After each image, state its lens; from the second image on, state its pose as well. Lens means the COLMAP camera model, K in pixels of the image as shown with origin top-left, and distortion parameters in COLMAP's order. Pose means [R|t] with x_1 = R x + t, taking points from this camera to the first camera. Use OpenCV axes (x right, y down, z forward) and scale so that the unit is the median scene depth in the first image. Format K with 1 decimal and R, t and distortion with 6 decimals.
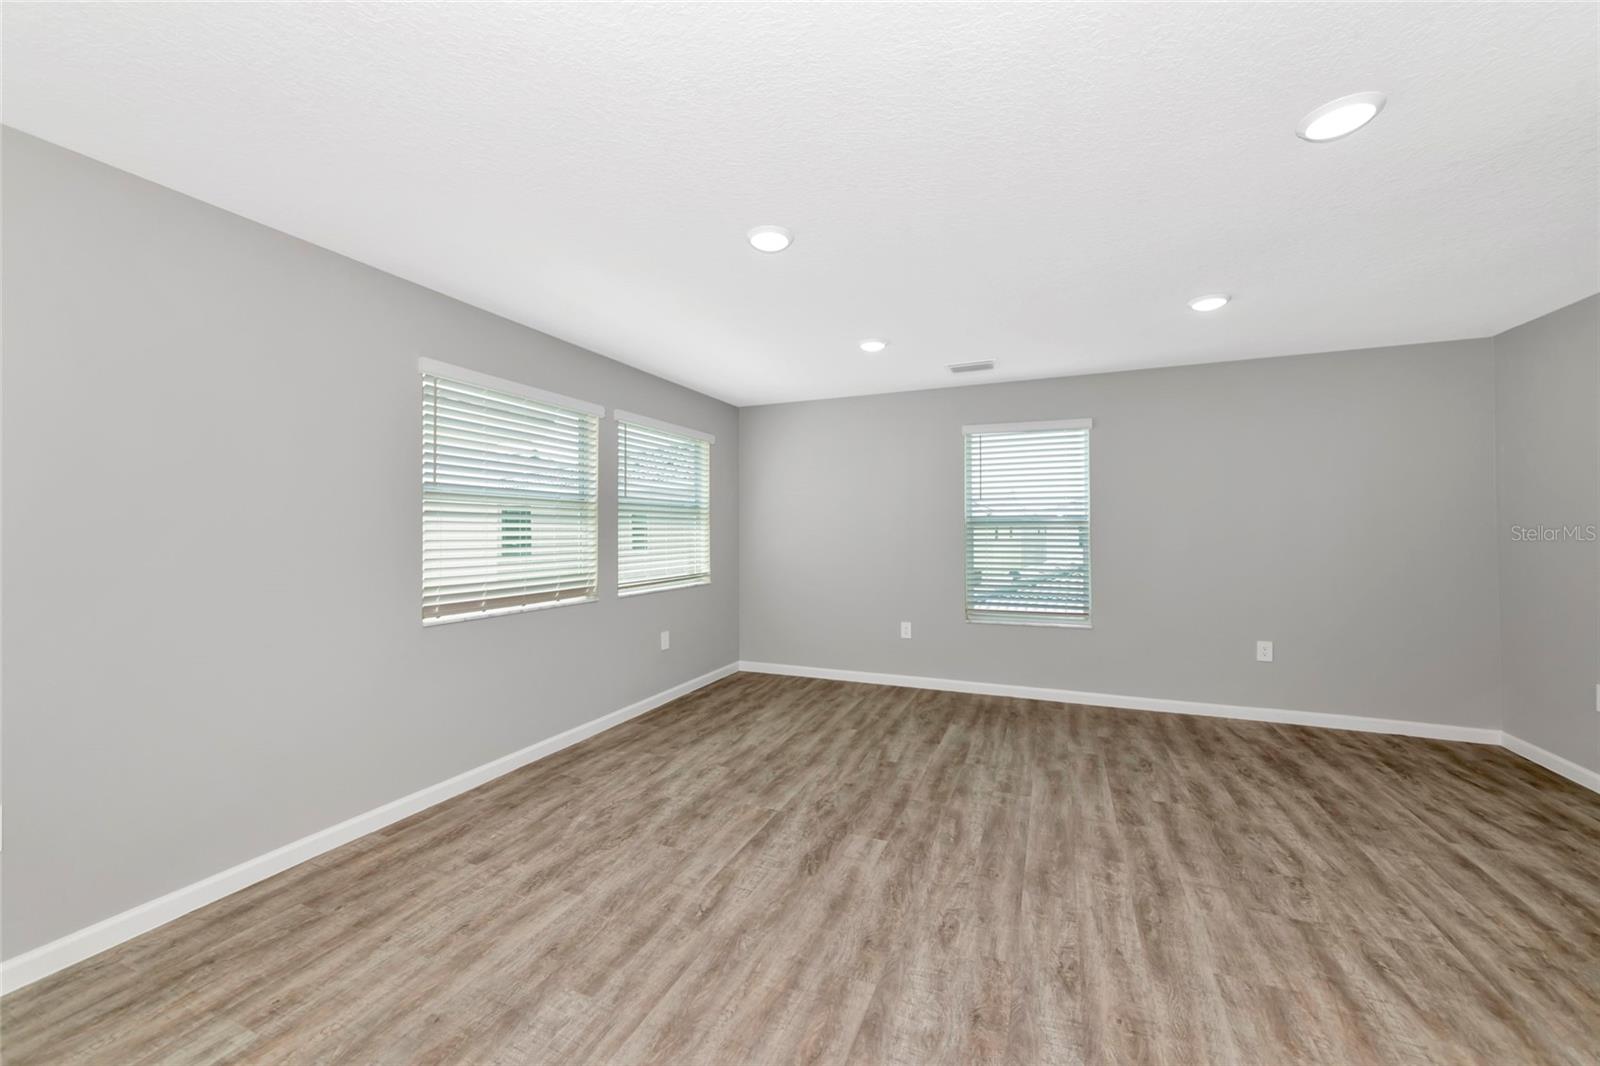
lens RADIAL K [[600.6, 0, 805.7], [0, 600.6, 529.8], [0, 0, 1]] dist [-0.000187, -0.000026]
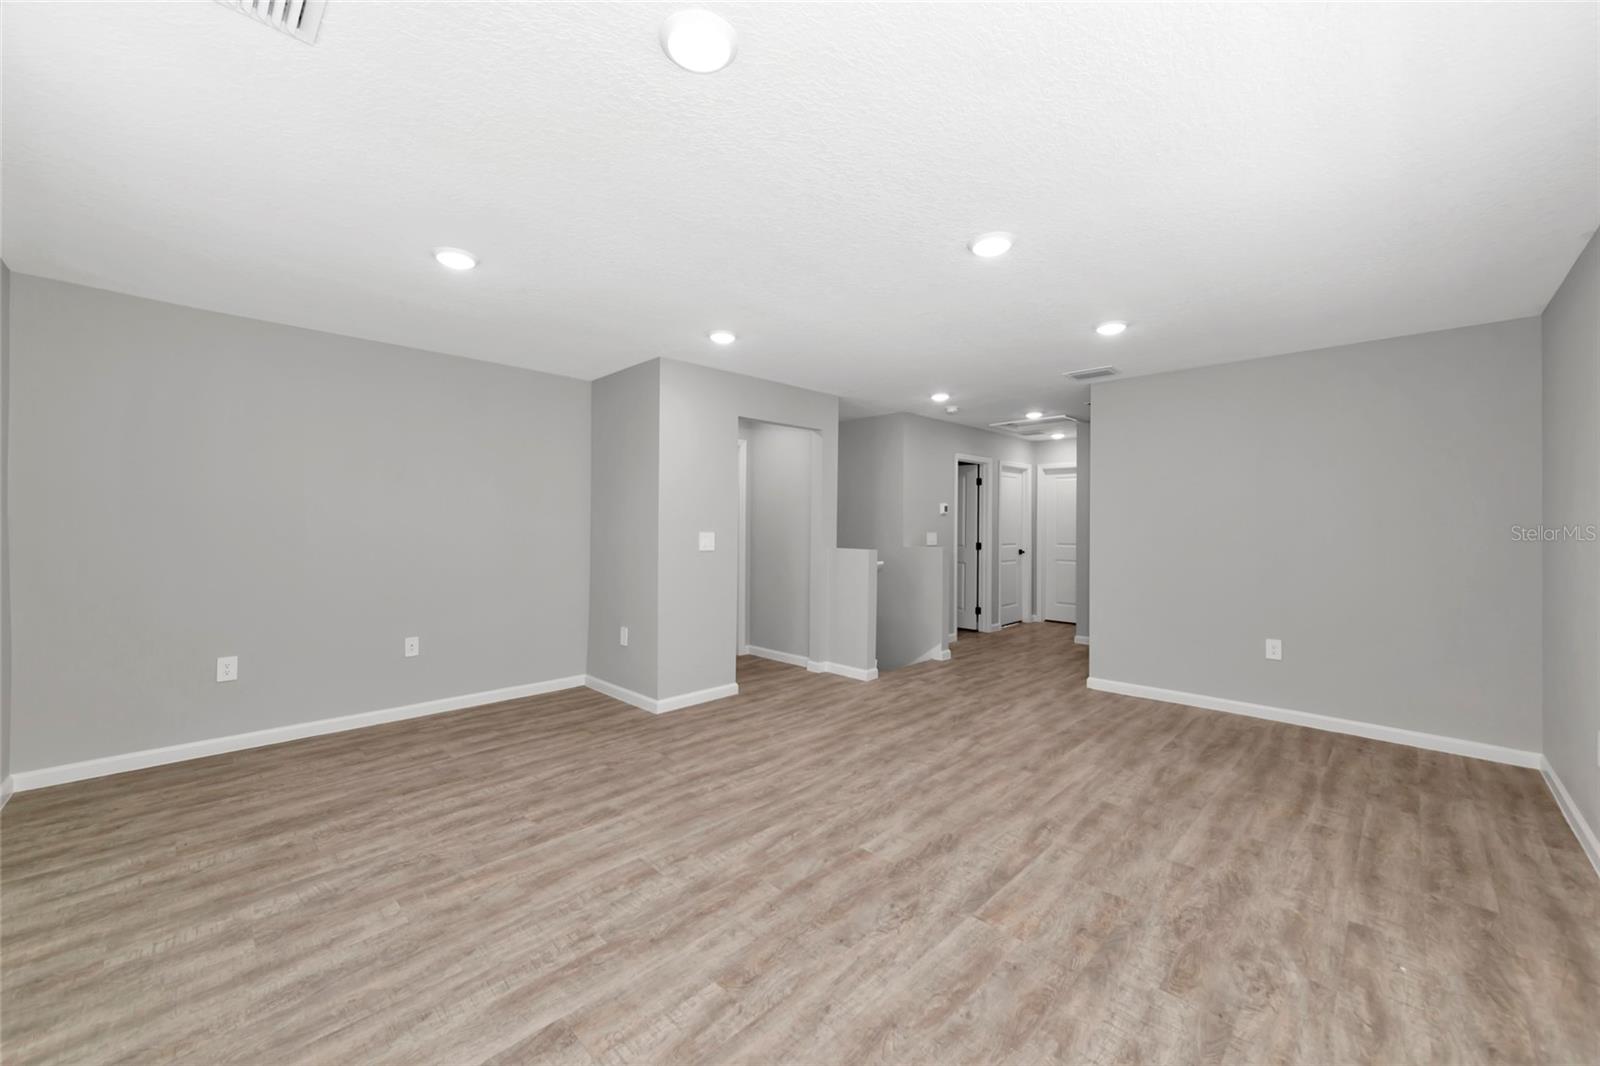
lens RADIAL K [[600.6, 0, 799.9], [0, 600.6, 529.5], [0, 0, 1]] dist [-0.000187, -0.000026]
pose [[-0.923070, -0.007558, 0.384558, -0.133025], [-0.005808, 0.999967, 0.005711, 0.005455], [-0.384589, 0.003039, -0.923083, 1.796917]]
